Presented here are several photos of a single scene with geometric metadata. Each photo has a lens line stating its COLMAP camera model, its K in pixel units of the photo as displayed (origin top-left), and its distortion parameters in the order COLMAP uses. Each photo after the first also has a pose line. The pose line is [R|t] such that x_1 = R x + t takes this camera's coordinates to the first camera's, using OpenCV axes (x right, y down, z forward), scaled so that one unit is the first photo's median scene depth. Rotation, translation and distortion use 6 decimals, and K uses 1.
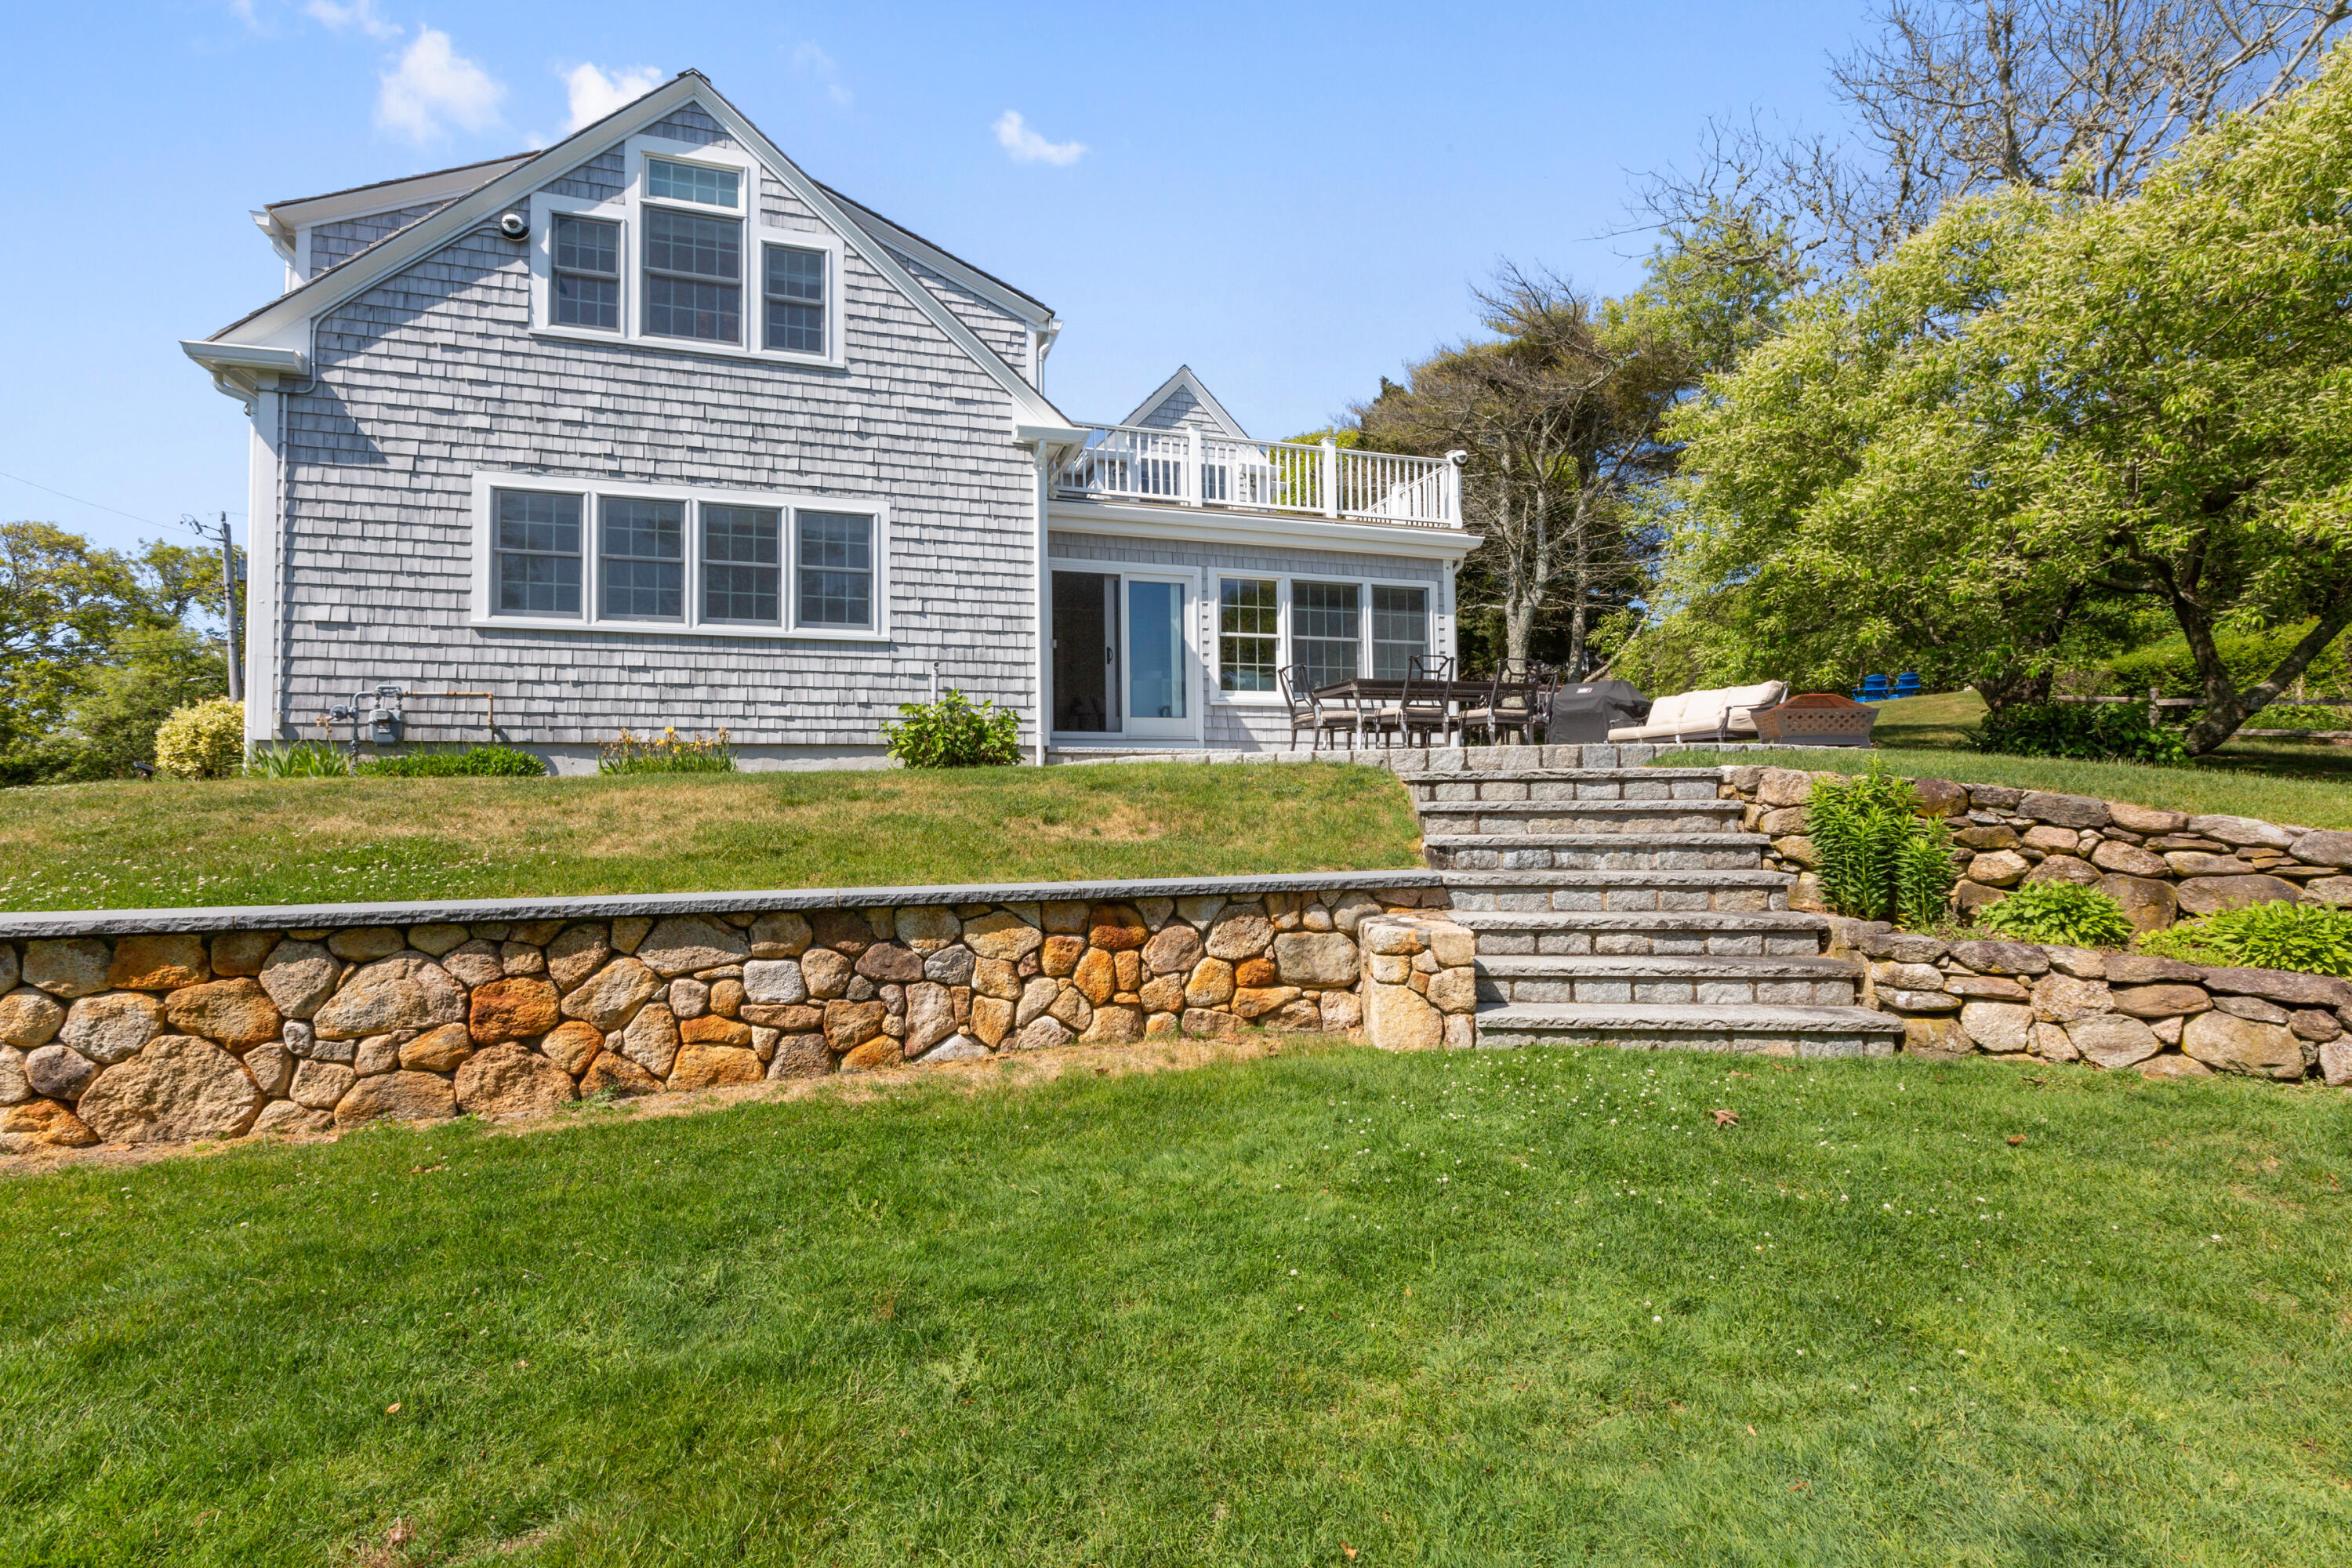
lens RADIAL K [[1064.6, 0, 1176.0], [0, 1064.6, 784.0], [0, 0, 1]] dist [0.000804, 0.000075]
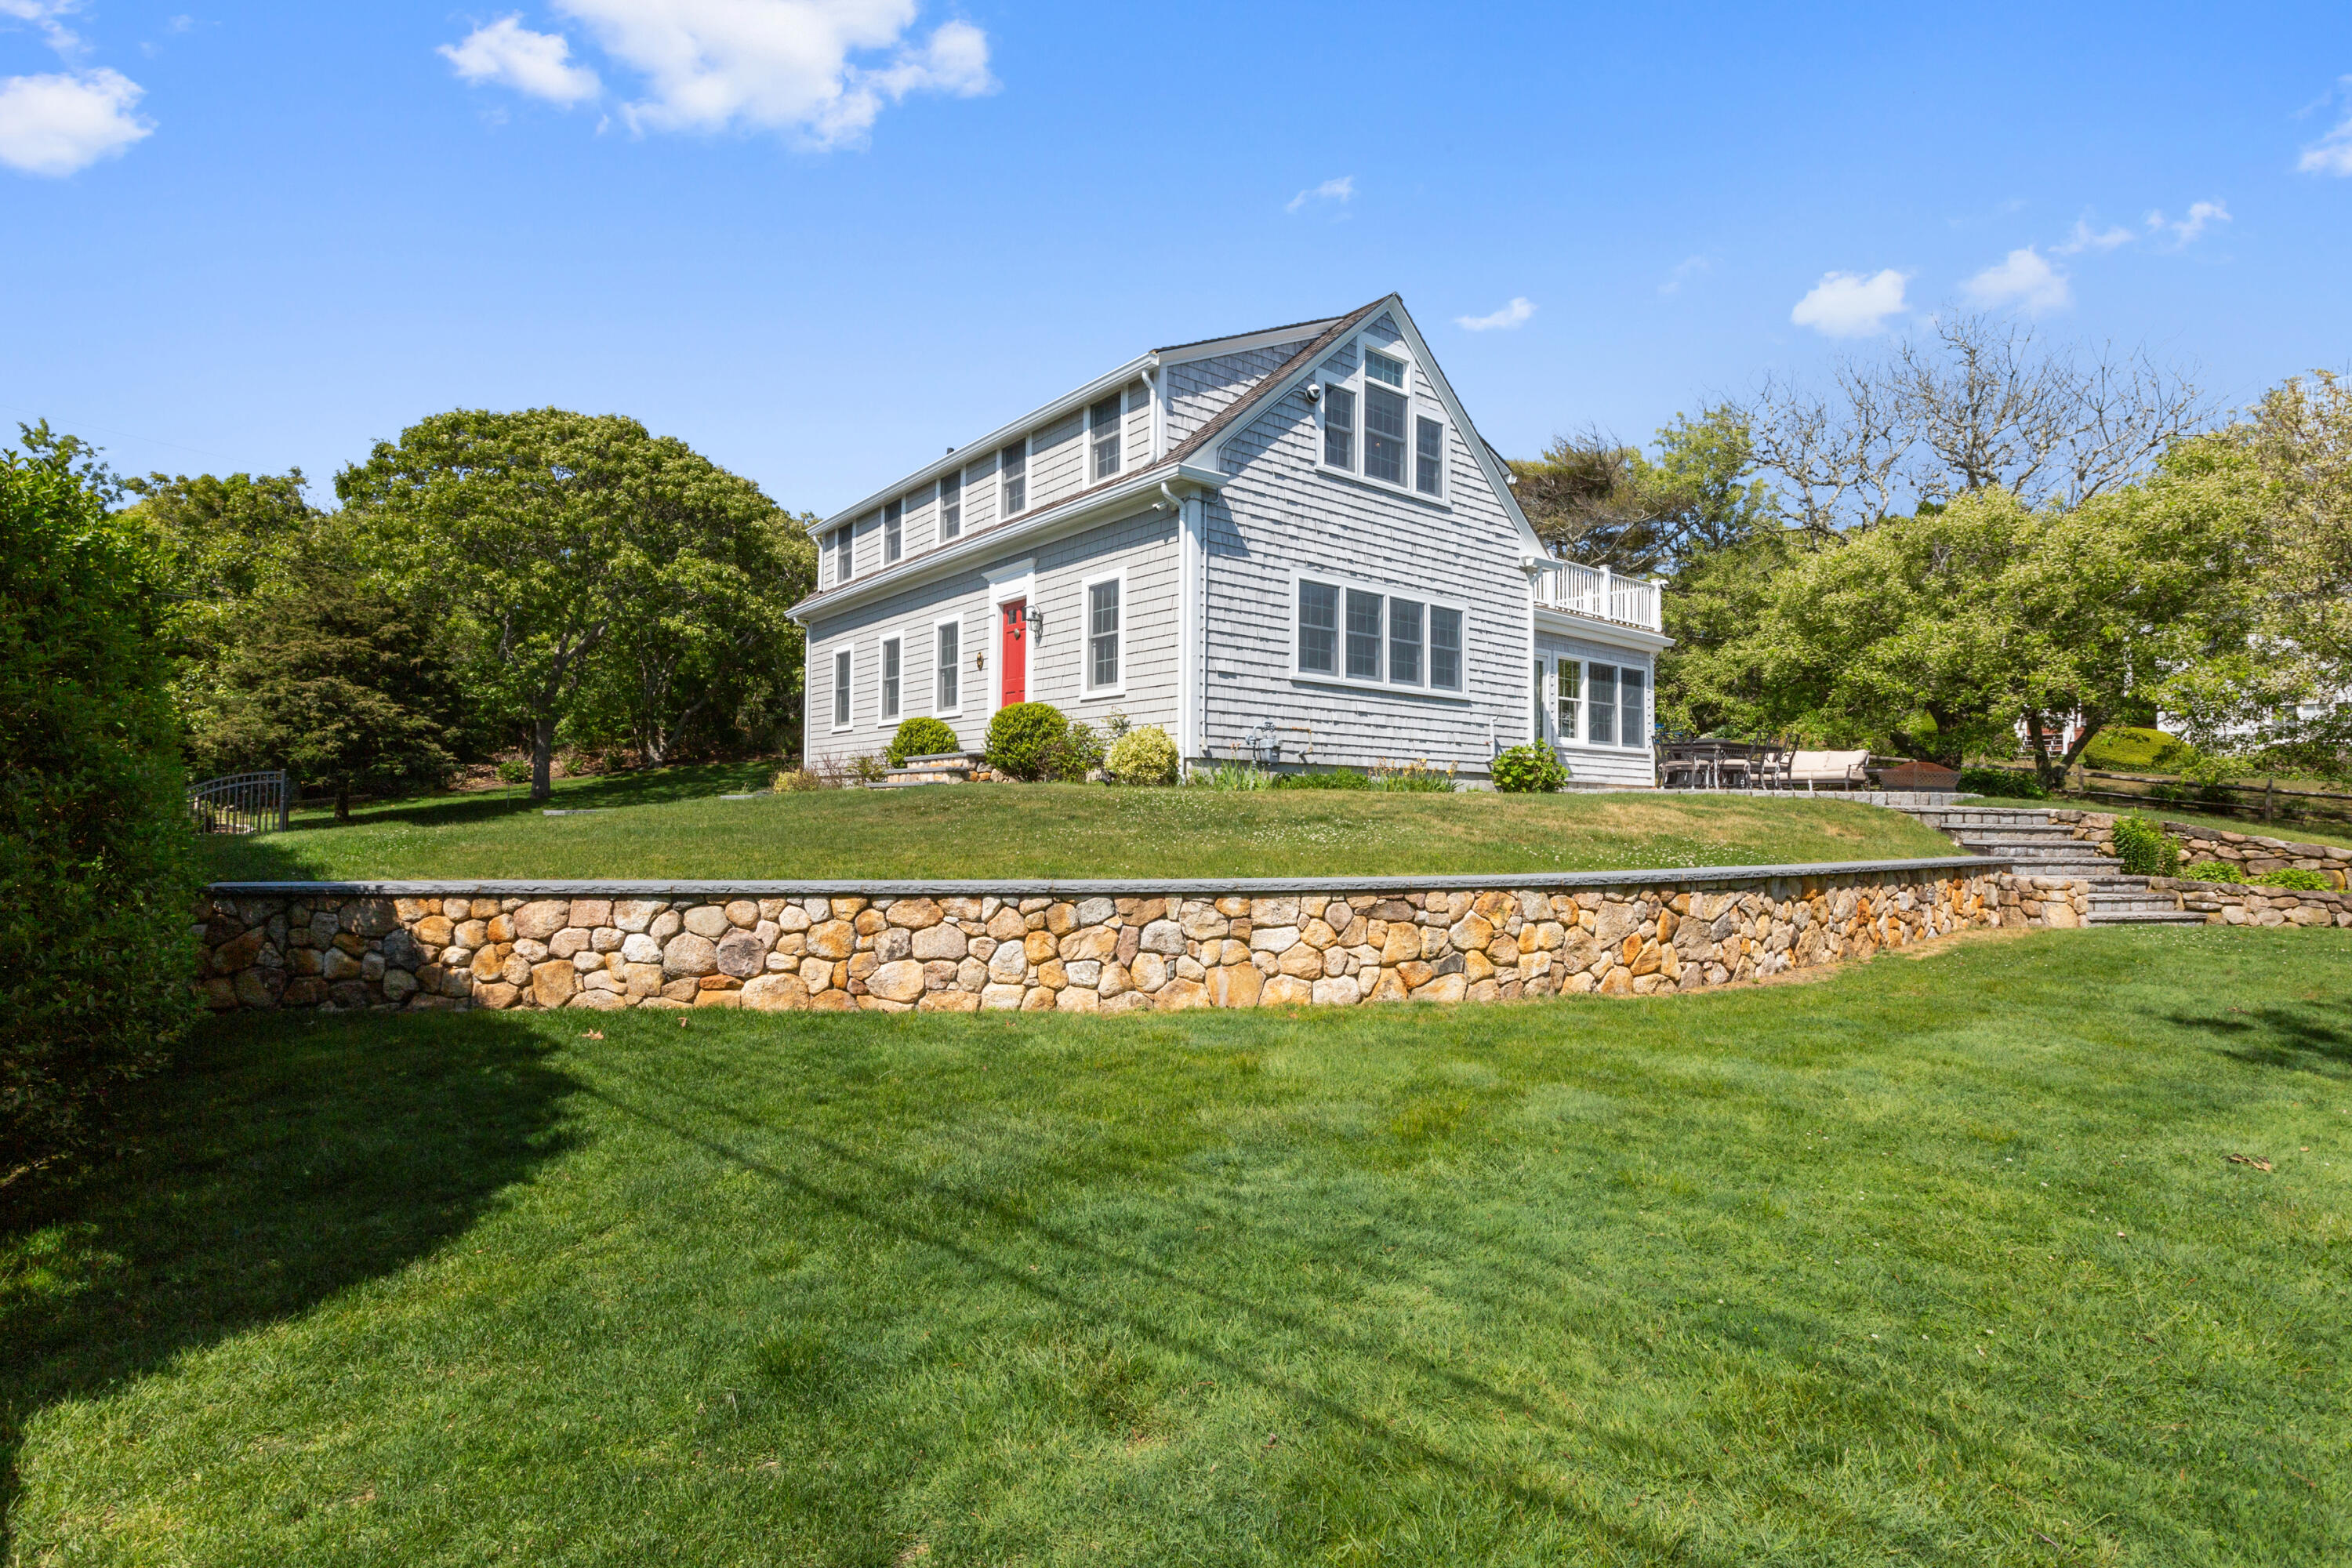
lens RADIAL K [[1143.7, 0, 1176.0], [0, 1143.7, 784.0], [0, 0, 1]] dist [-0.003937, 0.000559]
pose [[0.929676, 0.031887, 0.366997, -1.271725], [-0.032035, 0.999471, -0.005689, 0.001285], [-0.366984, -0.006467, 0.930205, -0.312985]]
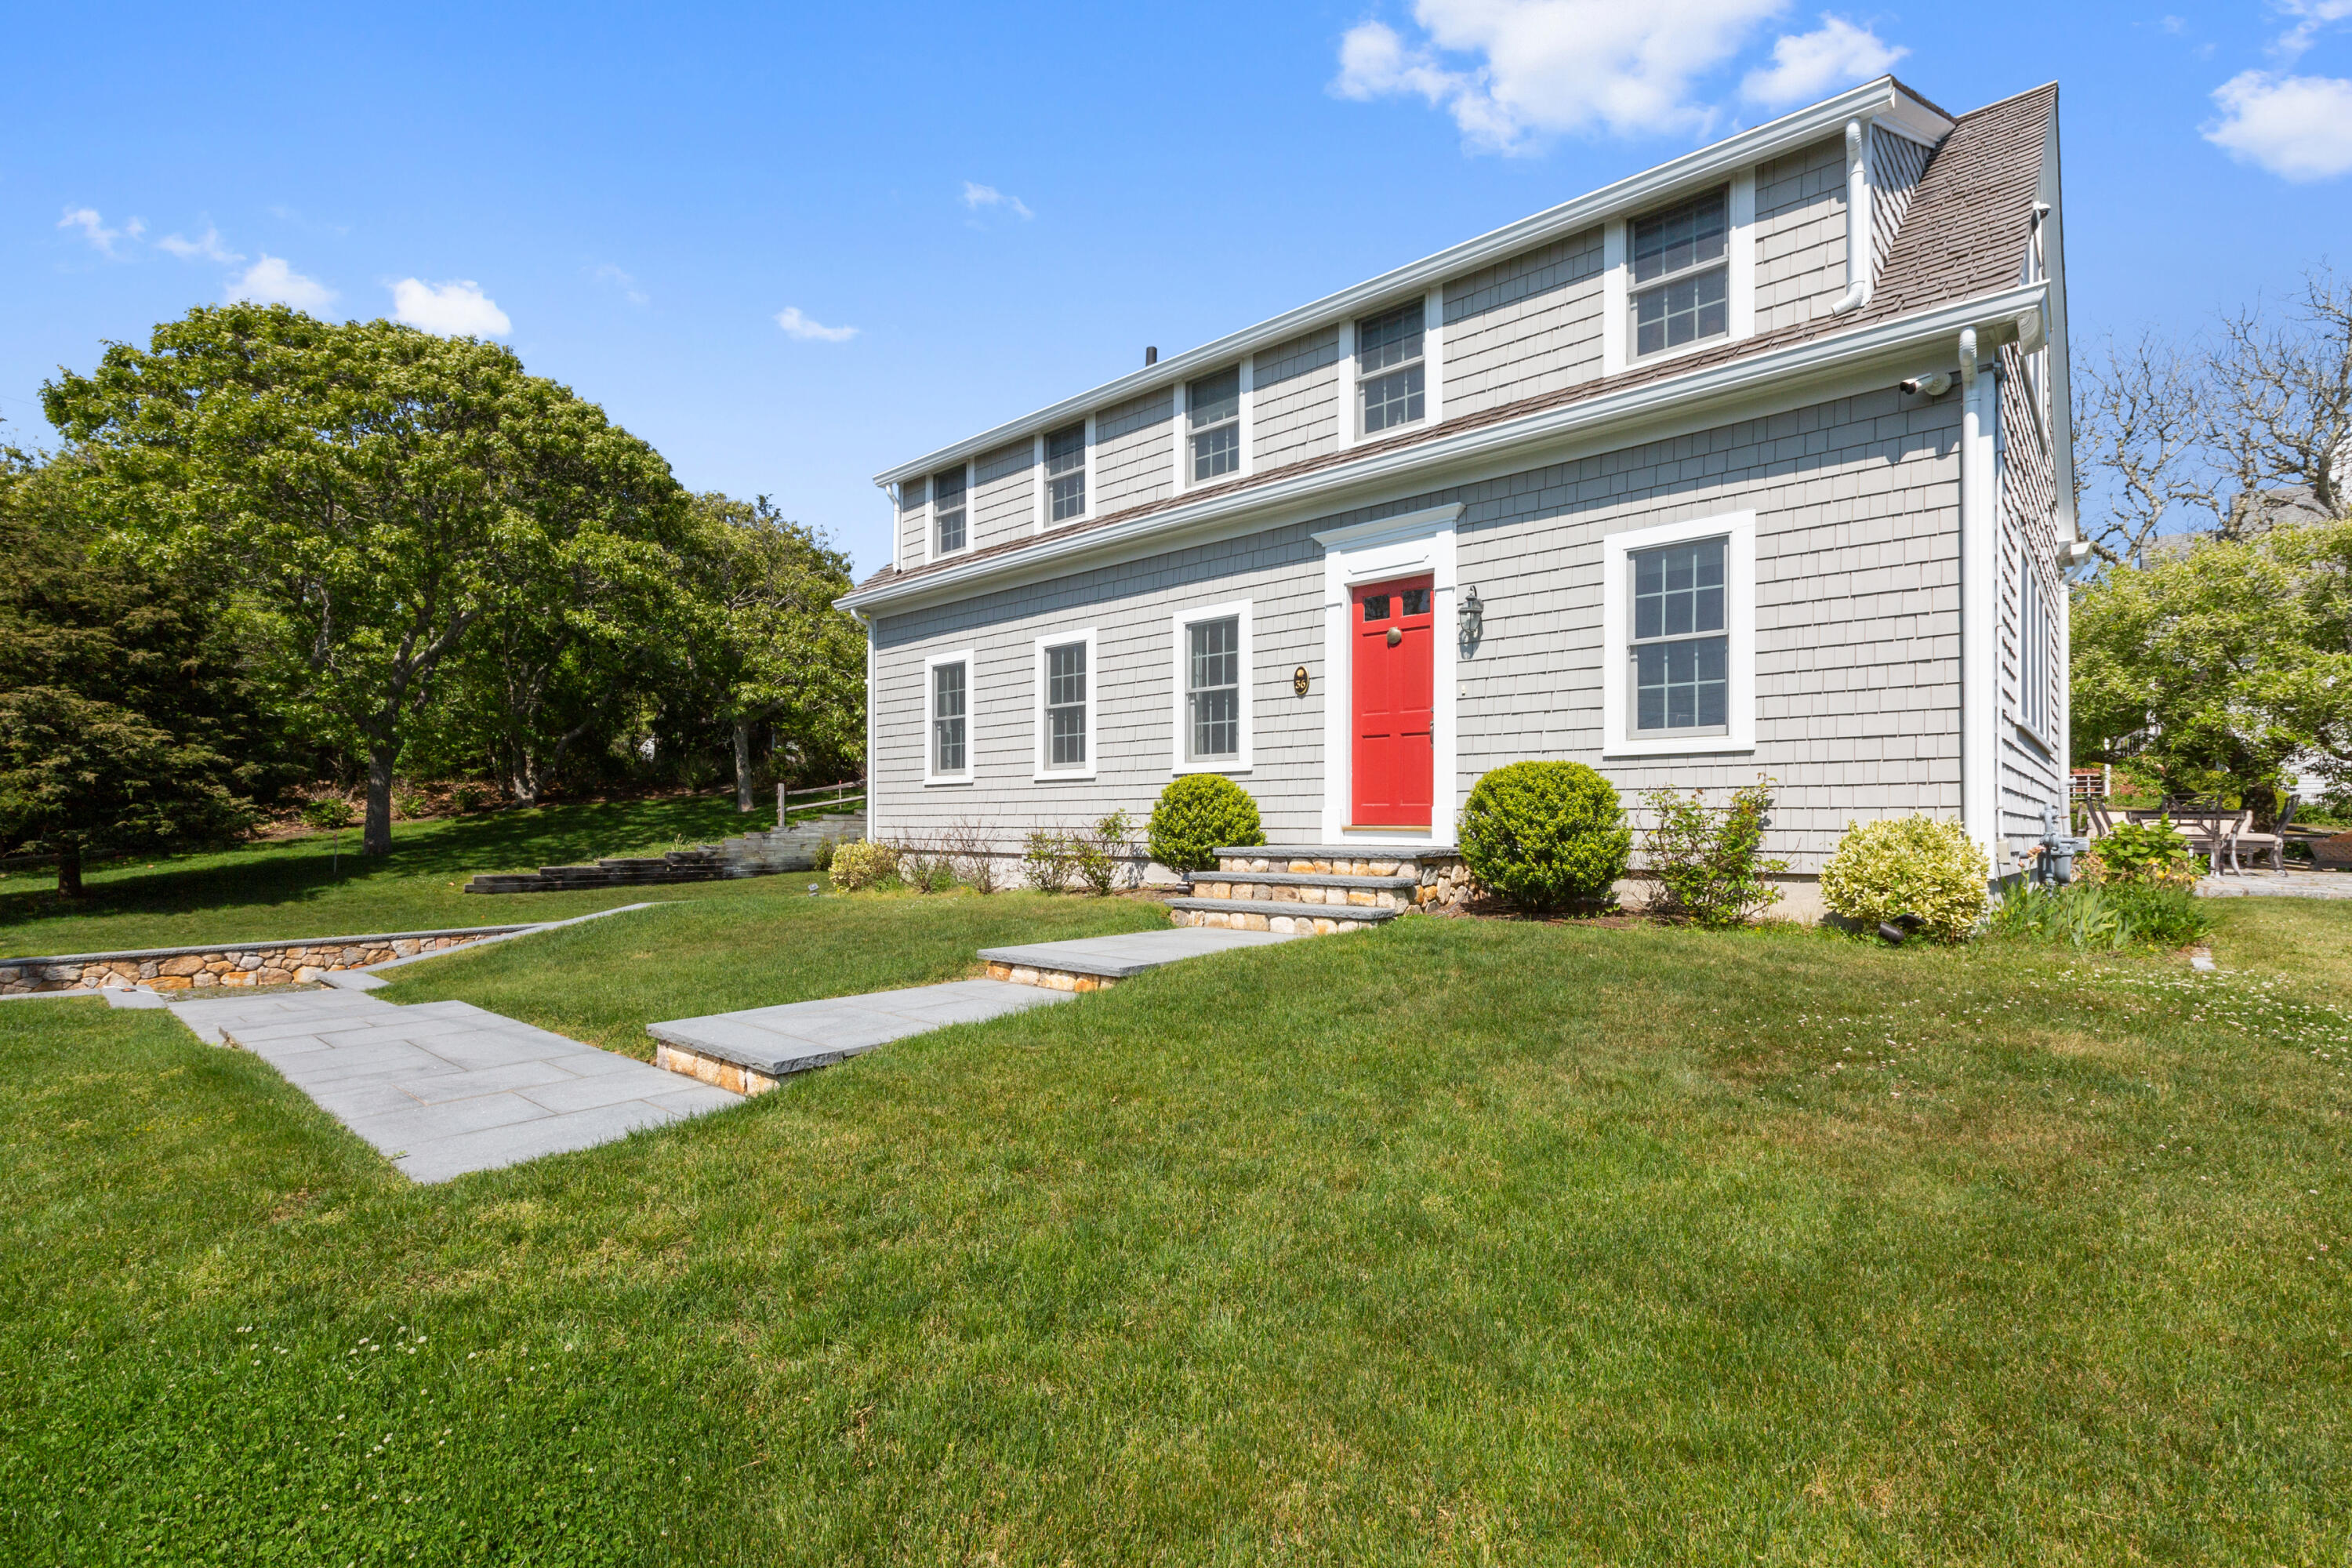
lens RADIAL K [[1094.9, 0, 1169.2], [0, 1094.9, 829.0], [0, 0, 1]] dist [0.004955, -0.001048]
pose [[0.859714, 0.017332, 0.510482, -1.519497], [-0.029697, 0.999430, 0.016081, -0.062370], [-0.509912, -0.028985, 0.859738, 0.588422]]
